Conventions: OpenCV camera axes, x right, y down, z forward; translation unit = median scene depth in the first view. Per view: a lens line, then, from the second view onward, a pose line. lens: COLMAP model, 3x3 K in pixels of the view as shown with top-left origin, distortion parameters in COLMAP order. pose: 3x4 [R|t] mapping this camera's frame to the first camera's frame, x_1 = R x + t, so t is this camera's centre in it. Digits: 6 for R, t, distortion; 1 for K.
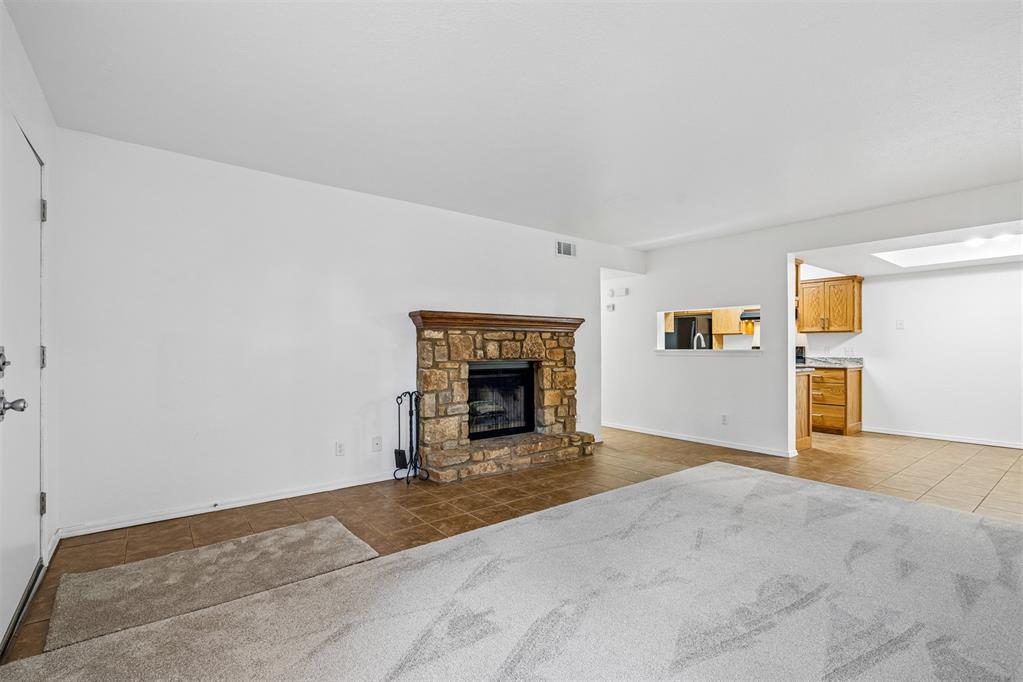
lens RADIAL K [[465.4, 0, 508.7], [0, 465.4, 347.4], [0, 0, 1]] dist [-0.014455, 0.004505]
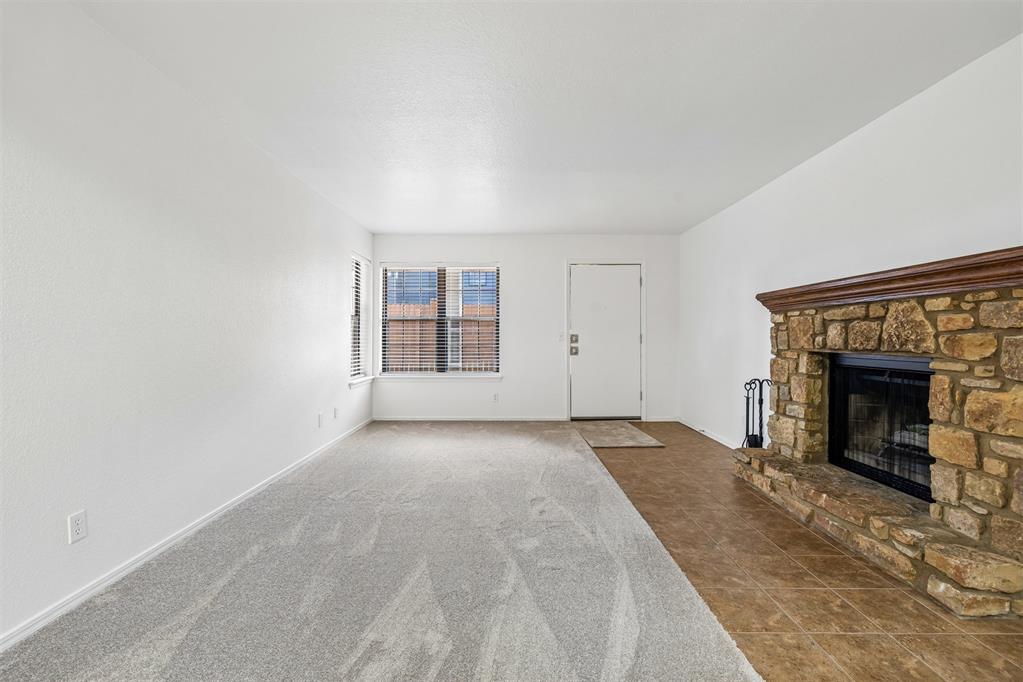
lens RADIAL K [[465.4, 0, 508.4], [0, 465.4, 342.4], [0, 0, 1]] dist [-0.014455, 0.004505]
pose [[-0.614674, 0.004543, -0.788768, 0.809357], [-0.004458, 0.999947, 0.009233, 0.011550], [0.788768, 0.009192, -0.614622, 1.098231]]
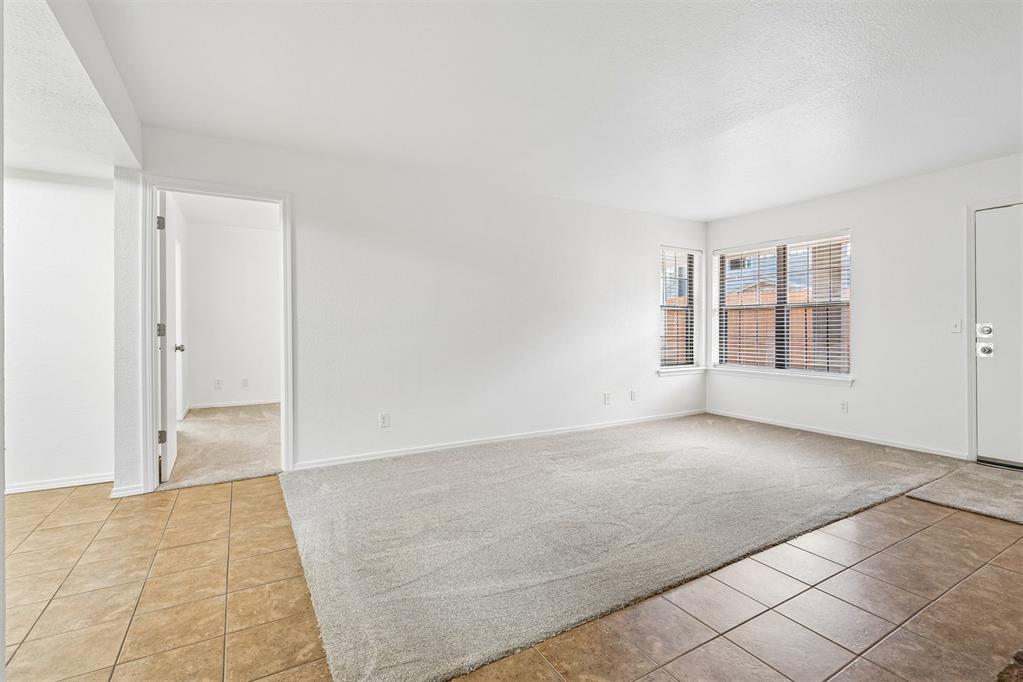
lens RADIAL K [[465.4, 0, 504.1], [0, 465.4, 341.2], [0, 0, 1]] dist [-0.014455, 0.004505]
pose [[-0.989581, -0.008692, 0.143717, 0.347497], [-0.004208, 0.999496, 0.031479, 0.009931], [-0.143918, 0.030547, -0.989118, 1.368537]]
